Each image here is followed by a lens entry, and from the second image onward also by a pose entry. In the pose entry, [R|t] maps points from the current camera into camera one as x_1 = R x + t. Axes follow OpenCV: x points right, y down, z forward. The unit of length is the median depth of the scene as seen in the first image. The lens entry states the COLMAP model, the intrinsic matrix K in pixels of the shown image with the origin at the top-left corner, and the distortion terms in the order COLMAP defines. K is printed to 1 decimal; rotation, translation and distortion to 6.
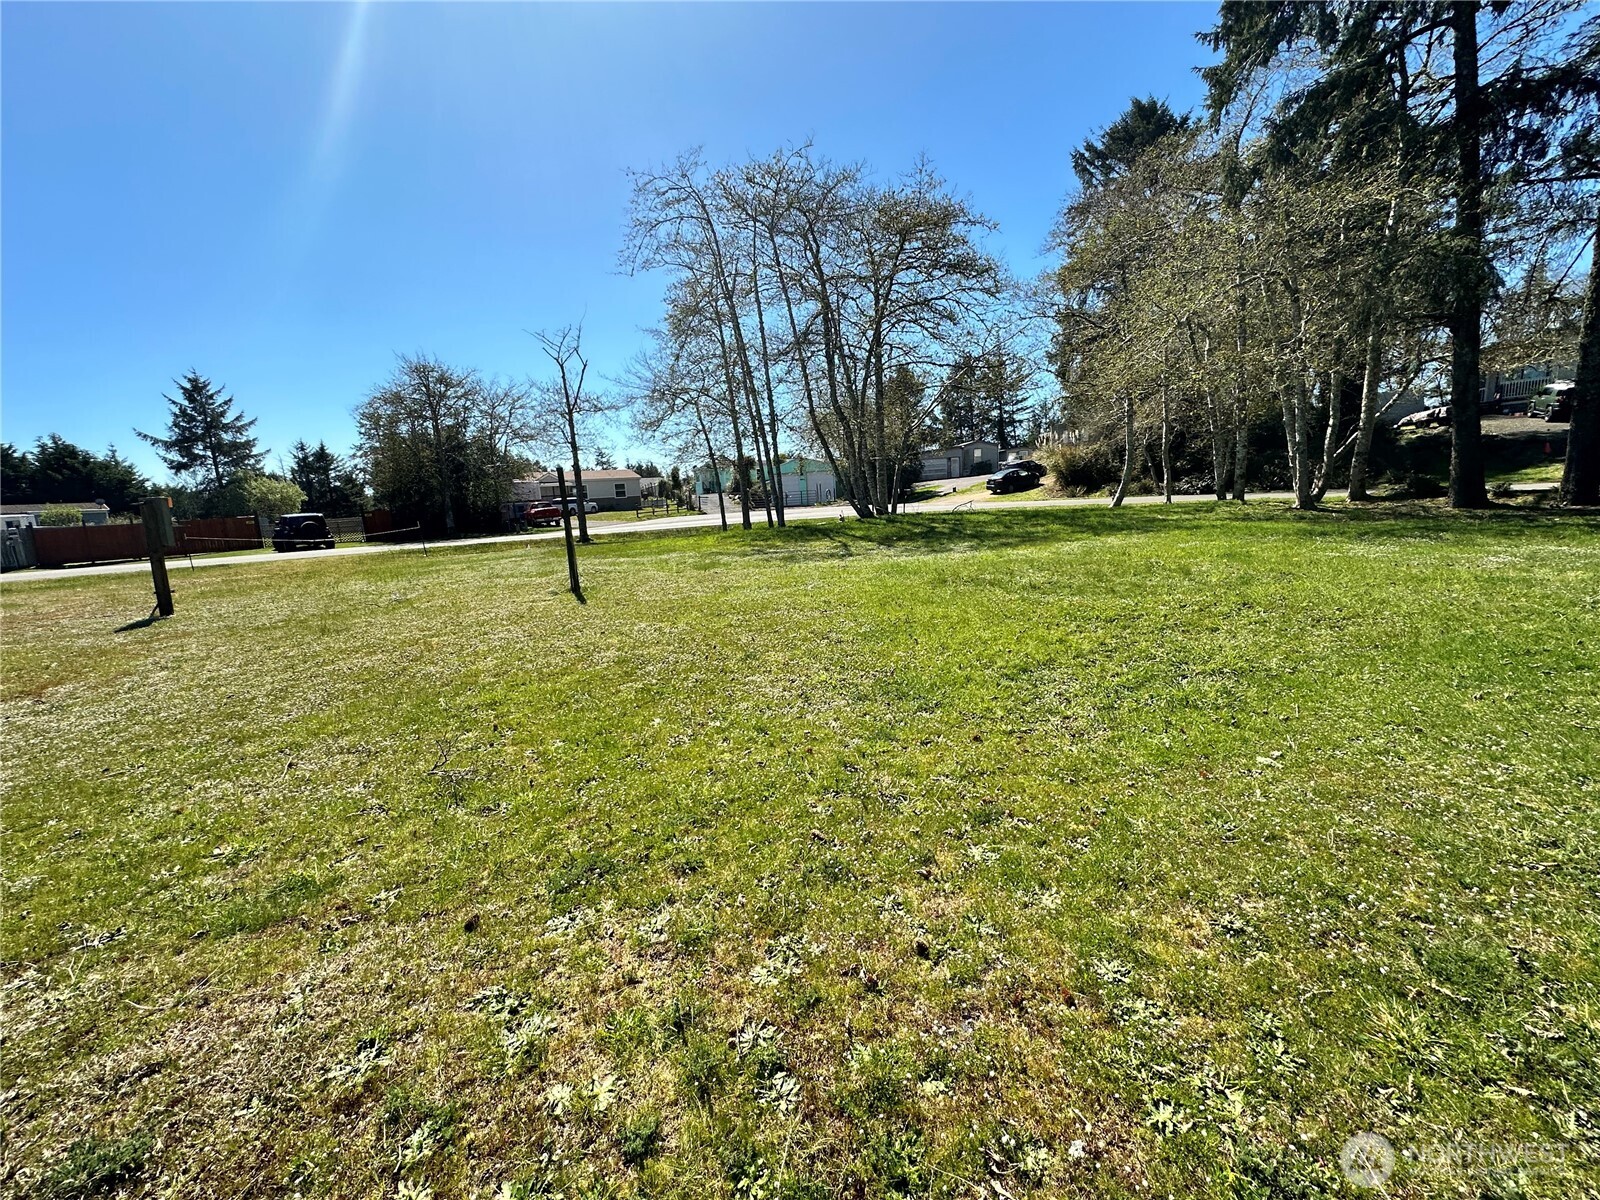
lens RADIAL K [[637.1, 0, 801.8], [0, 637.1, 599.8], [0, 0, 1]] dist [-0.003585, 0.001049]
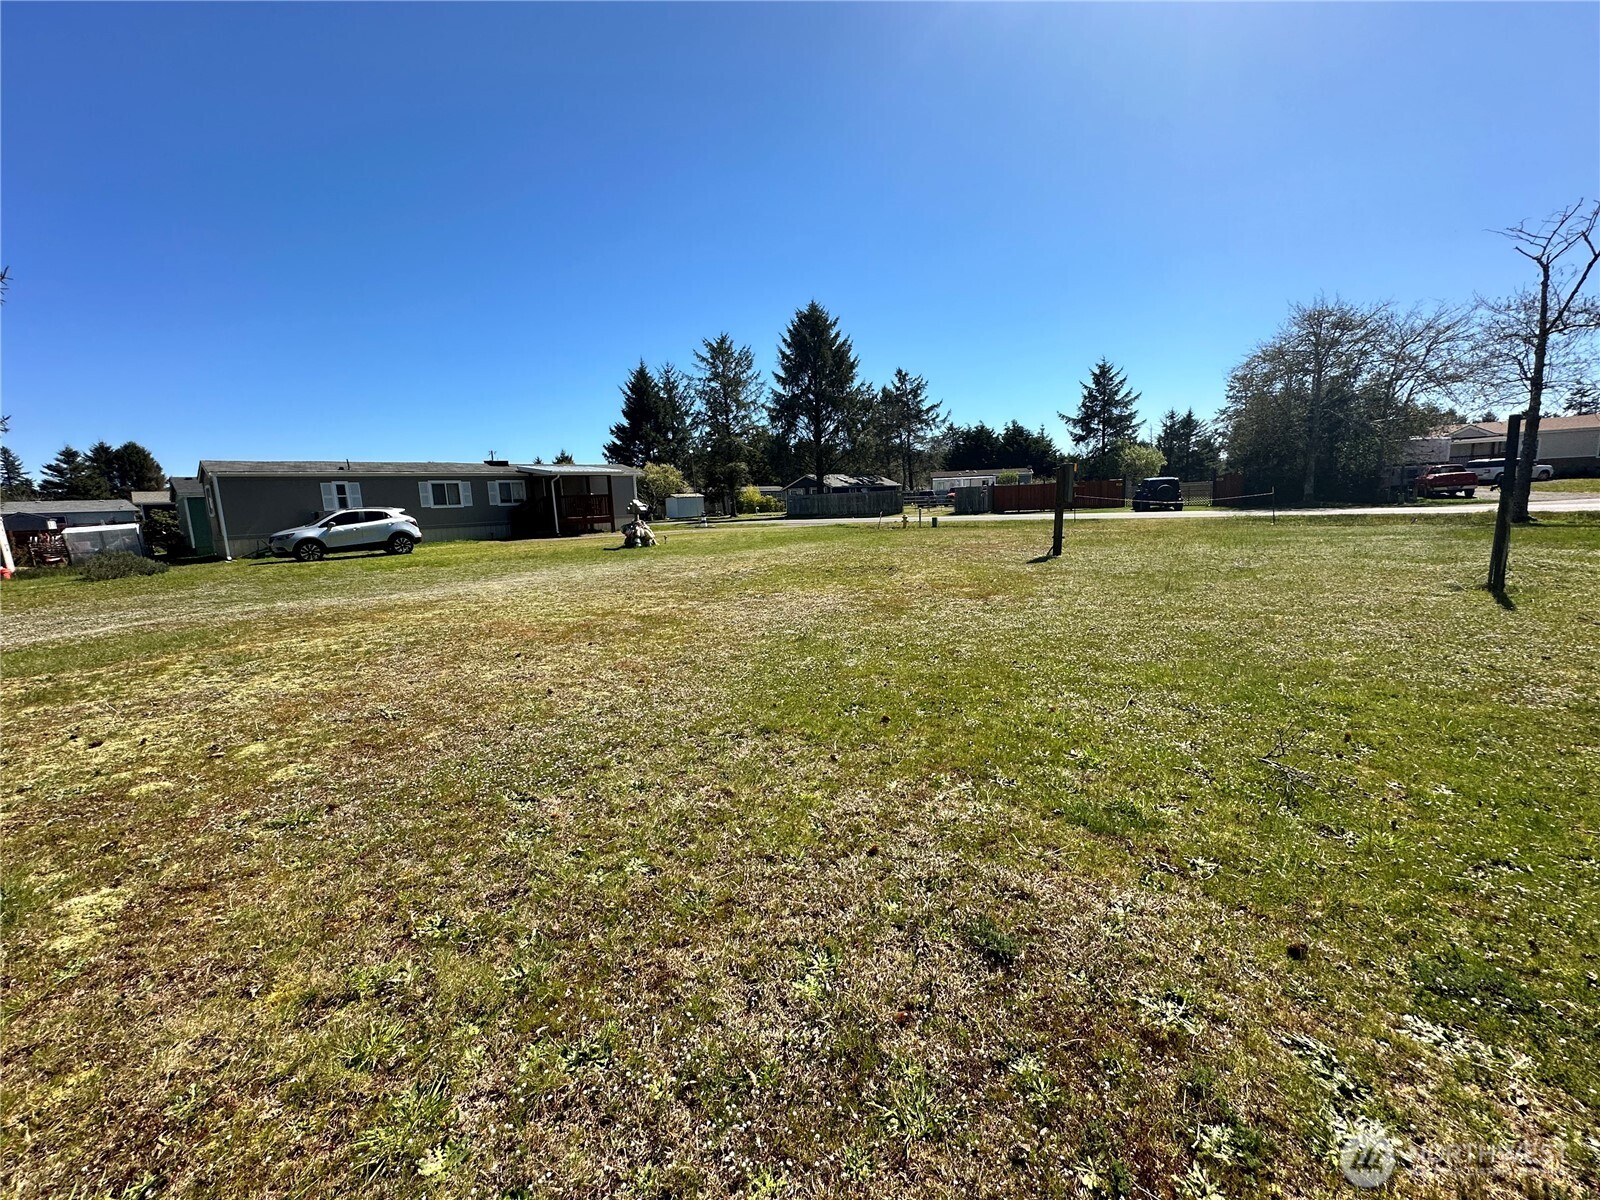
lens RADIAL K [[636.6, 0, 803.4], [0, 636.6, 601.5], [0, 0, 1]] dist [-0.001720, 0.000322]
pose [[0.397593, 0.183727, -0.898980, -0.027858], [-0.132163, 0.980999, 0.142038, 0.001013], [0.907994, 0.062338, 0.414320, -0.002738]]
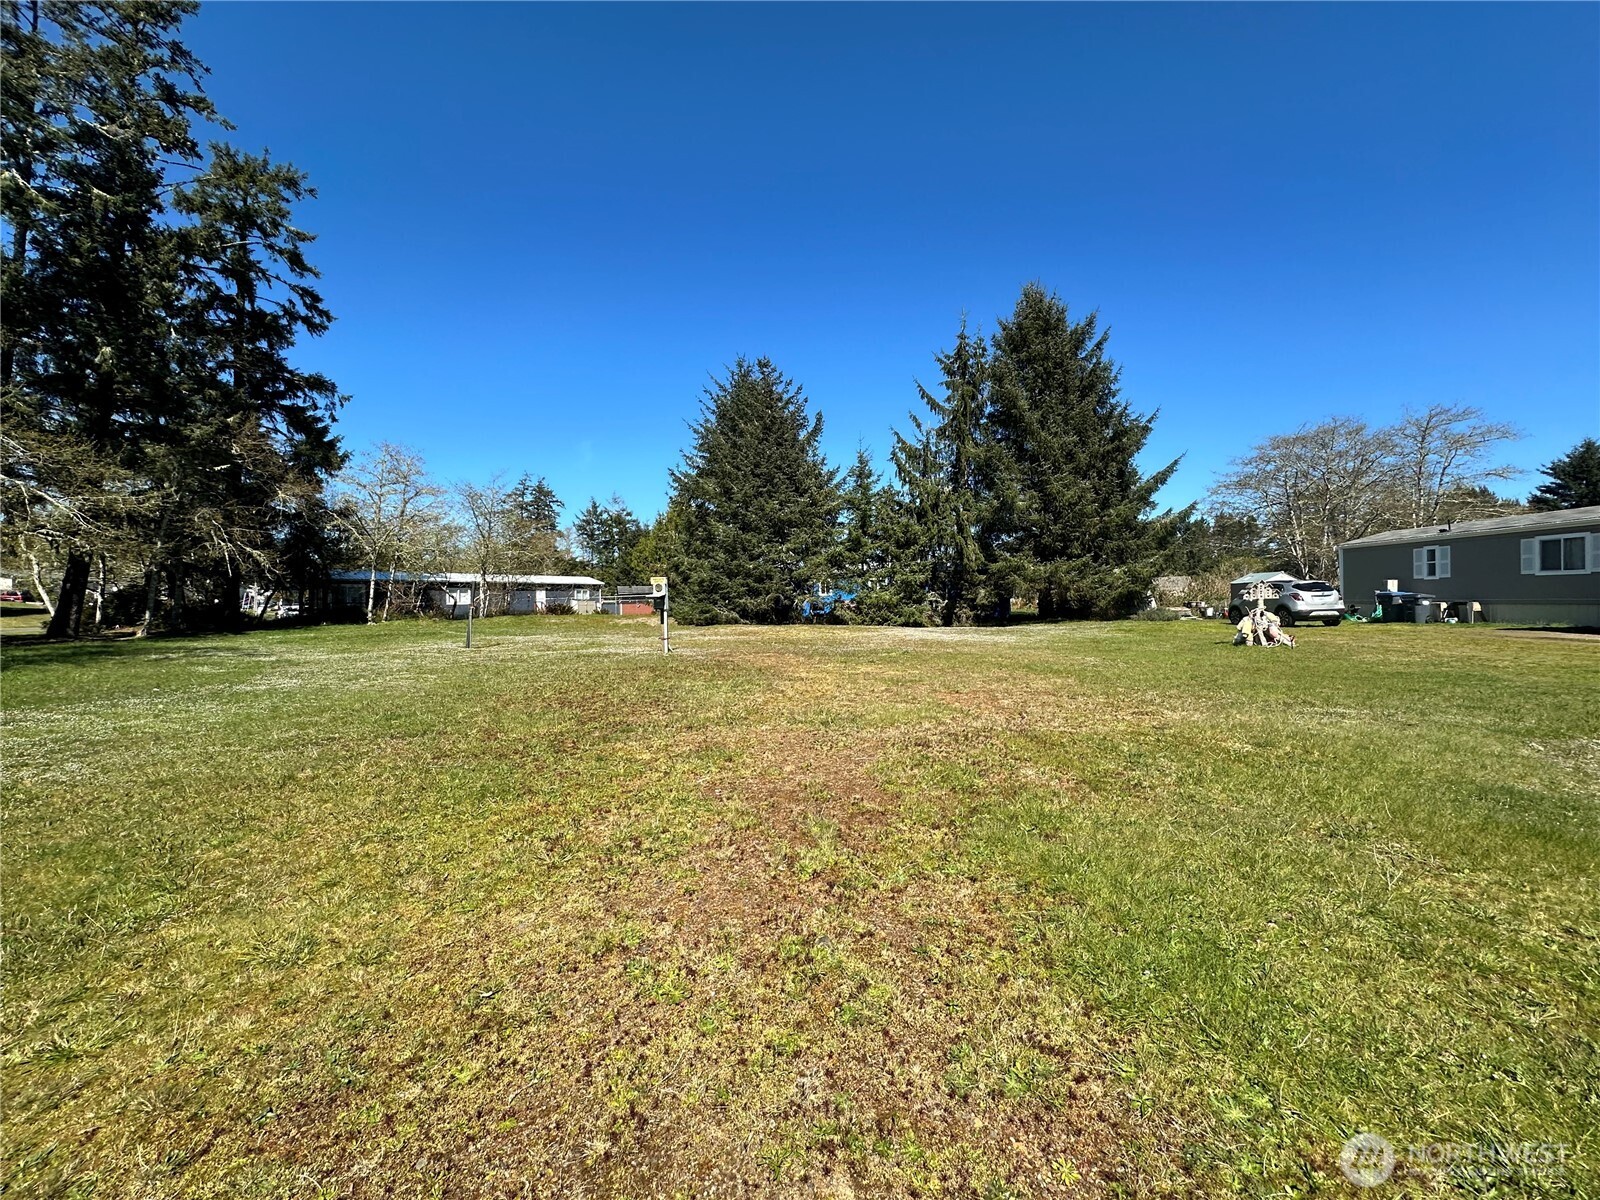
lens RADIAL K [[636.8, 0, 802.2], [0, 636.8, 598.7], [0, 0, 1]] dist [-0.001558, -0.000081]
pose [[-0.919219, 0.071823, 0.387140, -2.779343], [0.129306, 0.983756, 0.124515, -0.366914], [-0.371908, 0.164516, -0.913575, 3.300492]]
